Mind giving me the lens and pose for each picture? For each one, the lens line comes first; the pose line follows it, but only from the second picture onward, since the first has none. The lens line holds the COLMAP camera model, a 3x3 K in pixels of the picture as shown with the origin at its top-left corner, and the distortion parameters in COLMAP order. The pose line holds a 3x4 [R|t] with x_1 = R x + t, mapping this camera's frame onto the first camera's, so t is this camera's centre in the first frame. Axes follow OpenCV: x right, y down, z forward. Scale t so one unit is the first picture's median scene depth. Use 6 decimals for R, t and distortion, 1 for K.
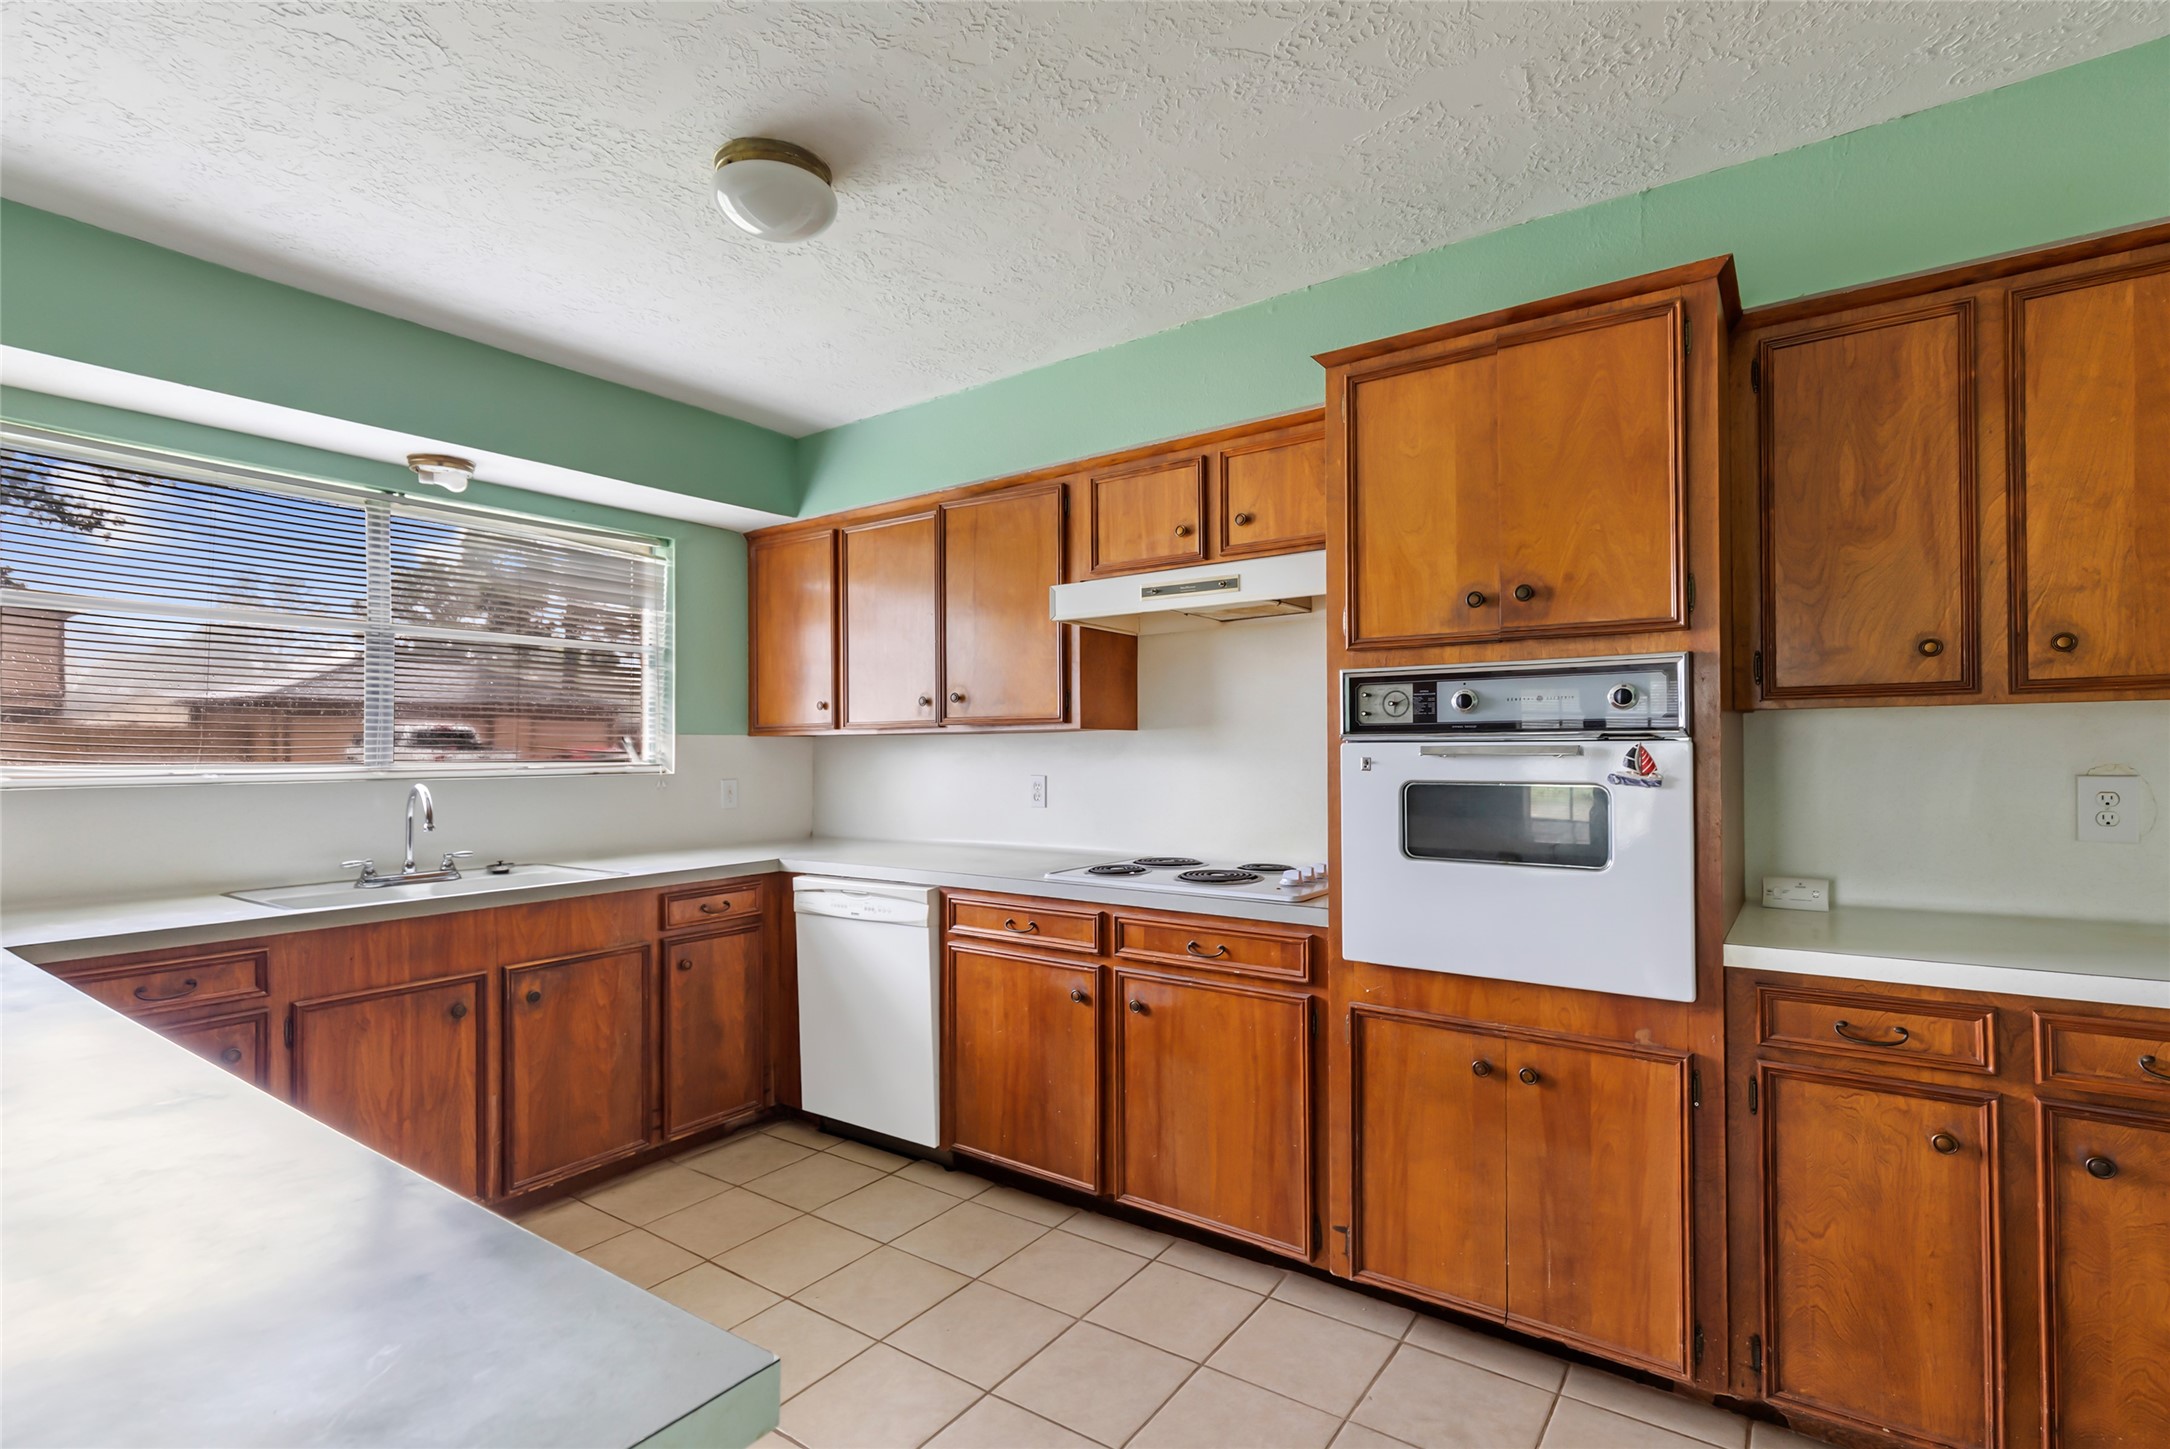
lens RADIAL K [[1018.9, 0, 1078.4], [0, 1018.9, 737.8], [0, 0, 1]] dist [0.000098, 0.003386]
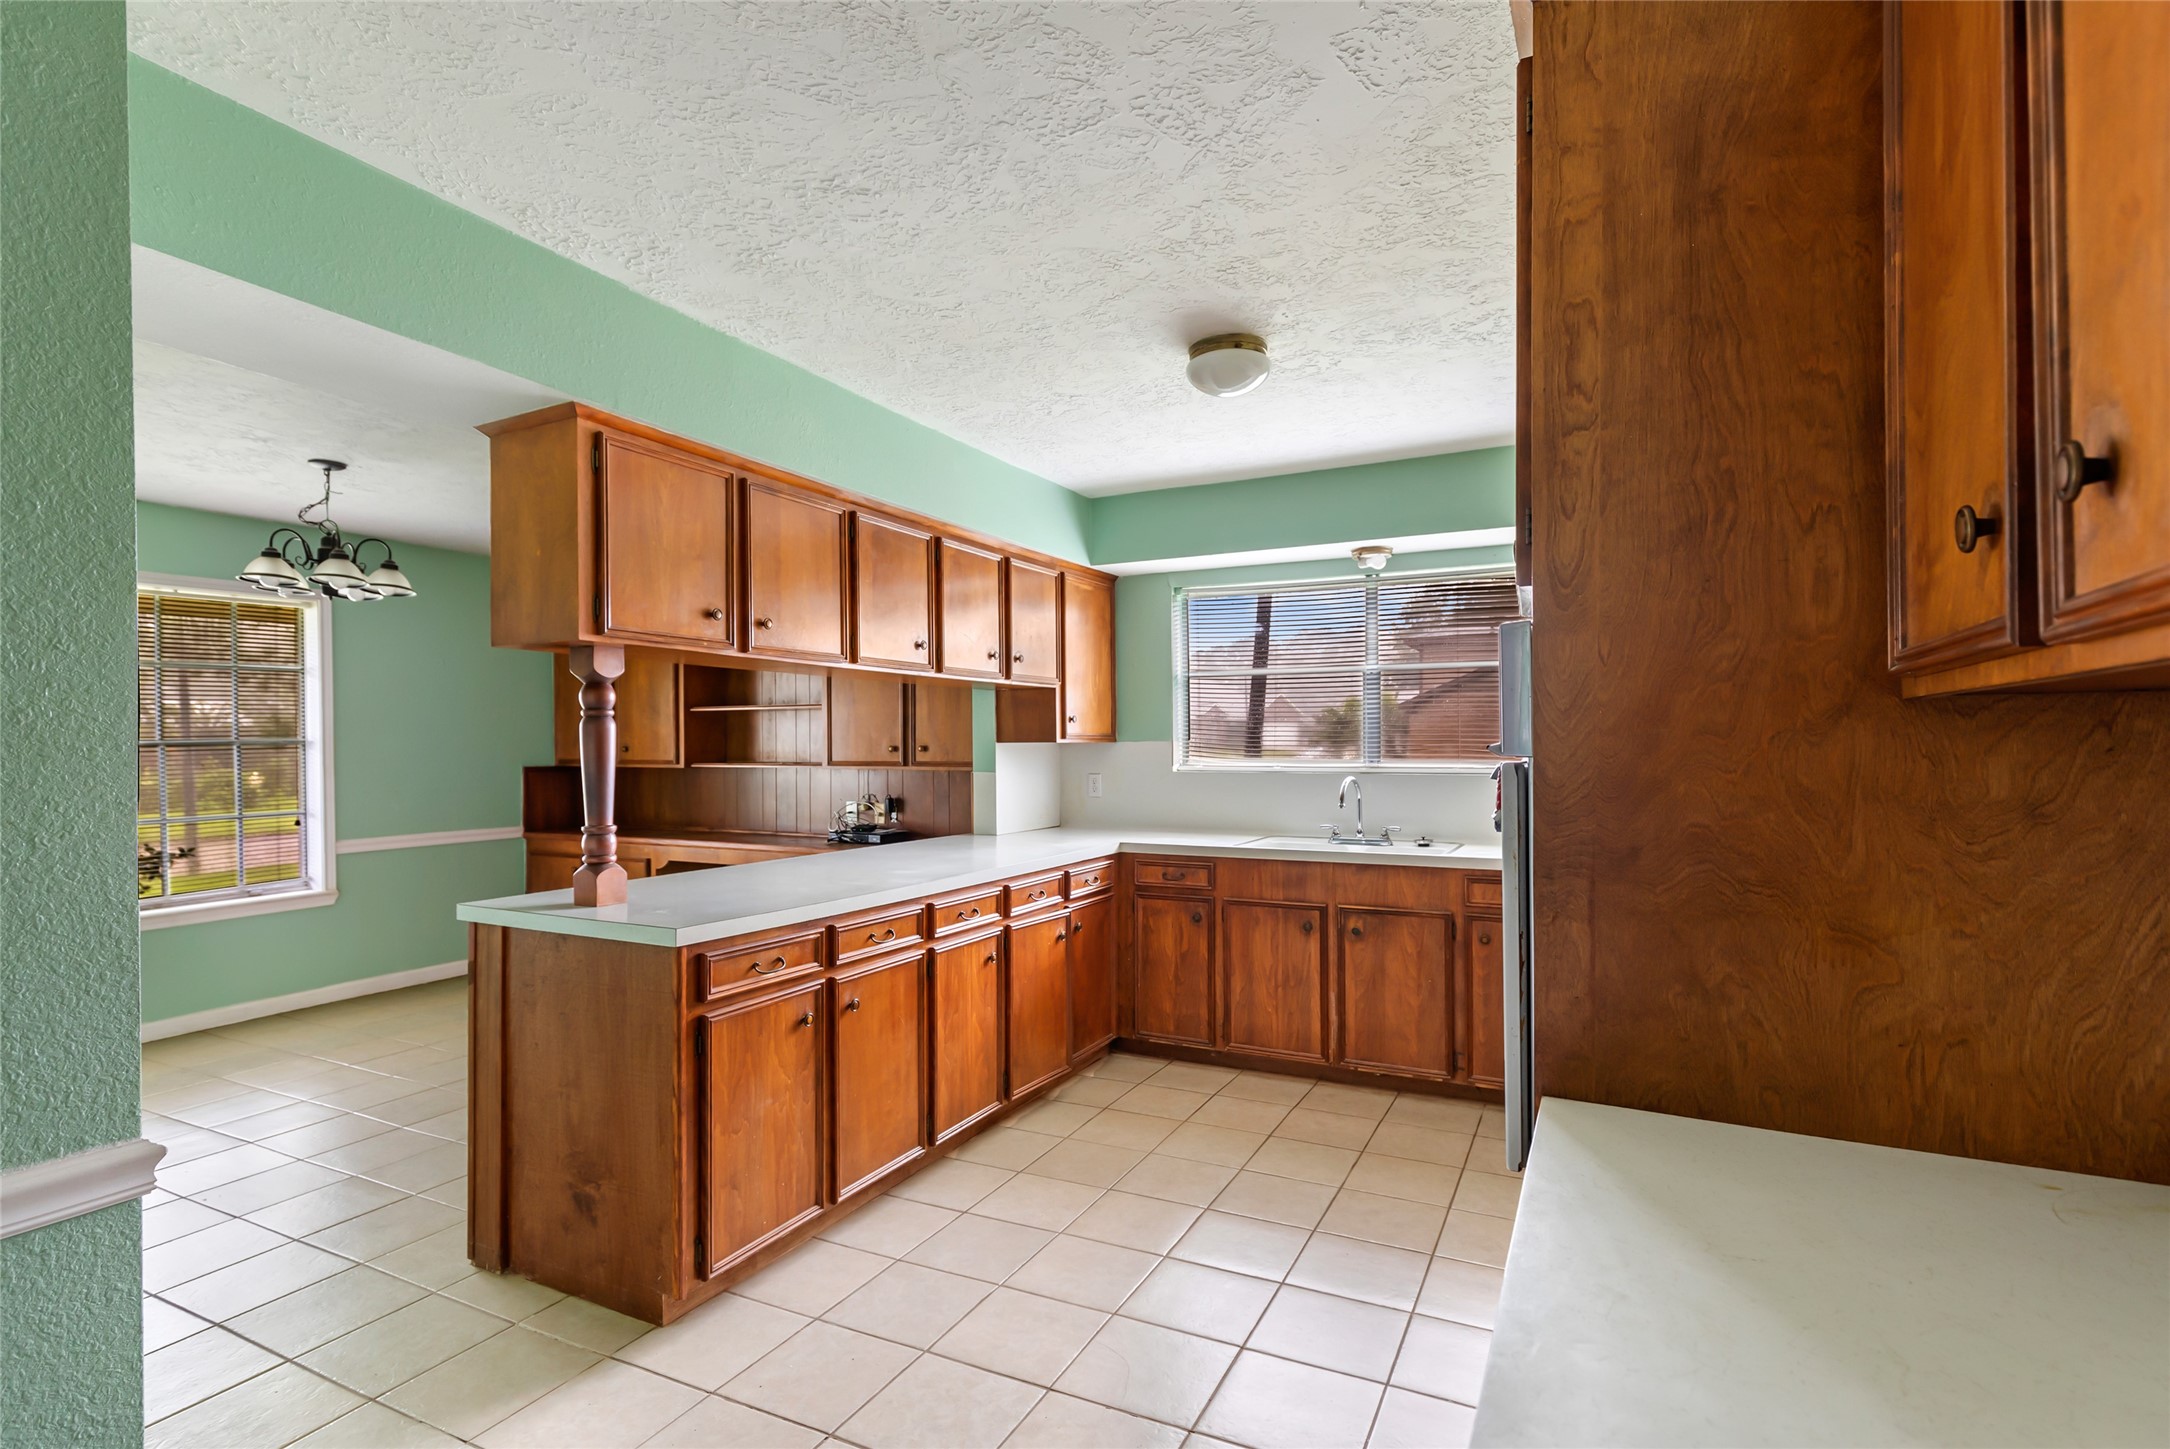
lens RADIAL K [[1018.9, 0, 1101.7], [0, 1018.9, 740.4], [0, 0, 1]] dist [0.000098, 0.003386]
pose [[0.170751, -0.001915, -0.985312, 0.981437], [0.008827, 0.999961, -0.000413, -0.011586], [0.985275, -0.008627, 0.170761, 0.530119]]
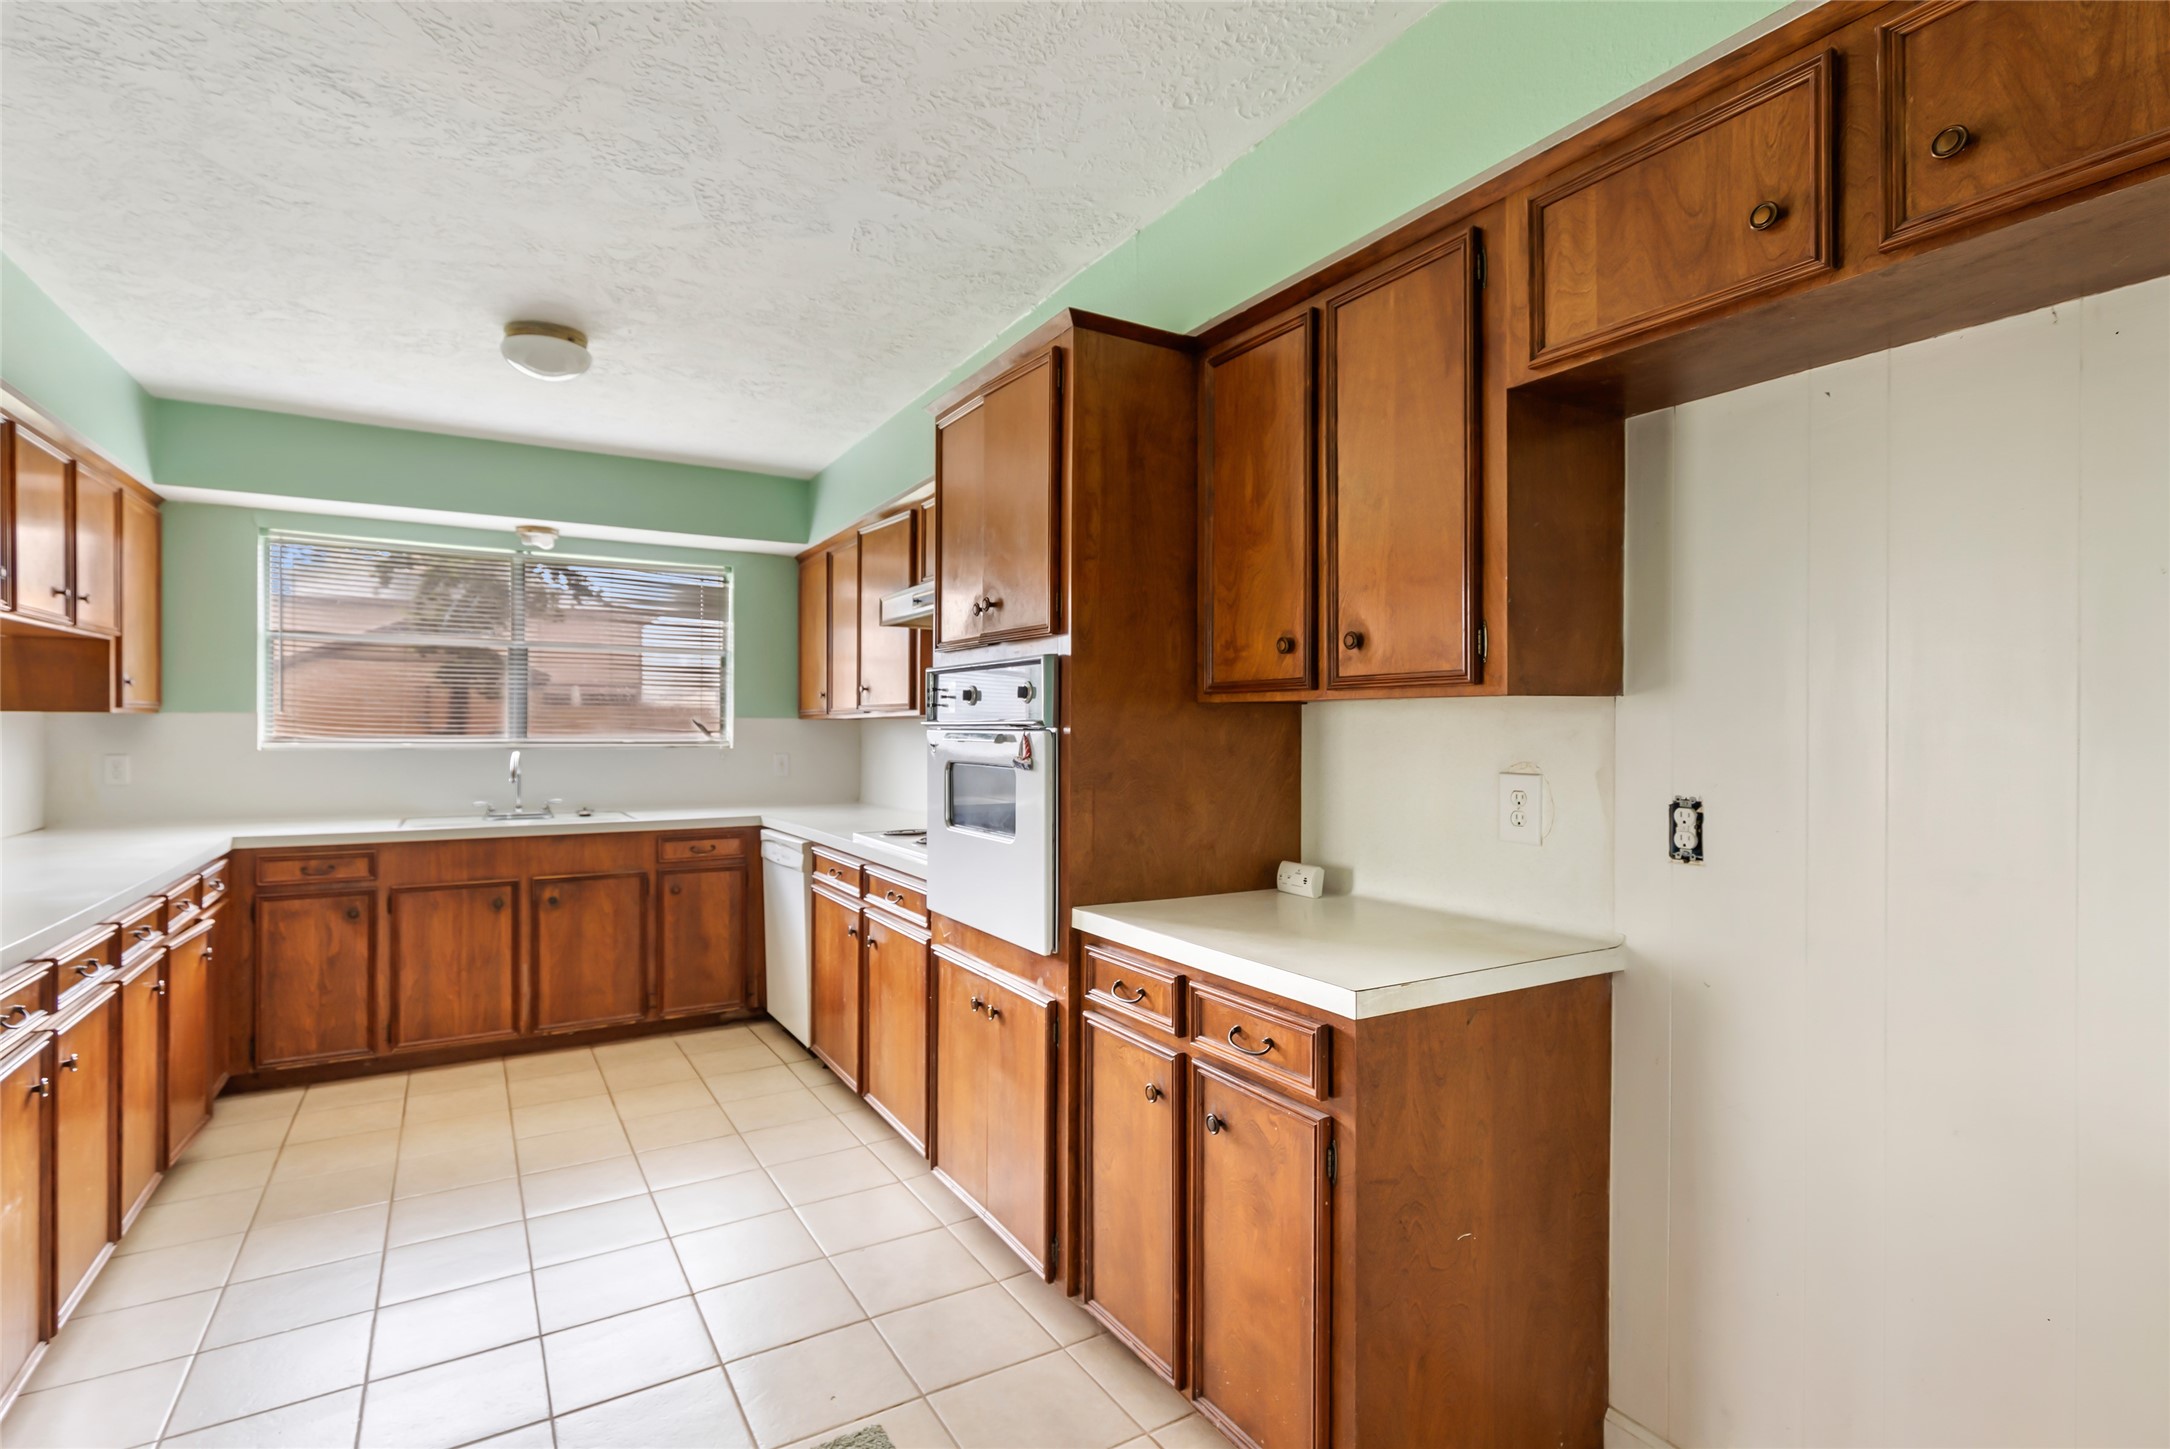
lens RADIAL K [[1018.9, 0, 1070.6], [0, 1018.9, 718.7], [0, 0, 1]] dist [0.000098, 0.003386]
pose [[0.916359, 0.006141, -0.400312, 0.900275], [-0.006360, 0.999979, 0.000782, -0.010848], [0.400308, 0.001829, 0.916379, -0.039068]]
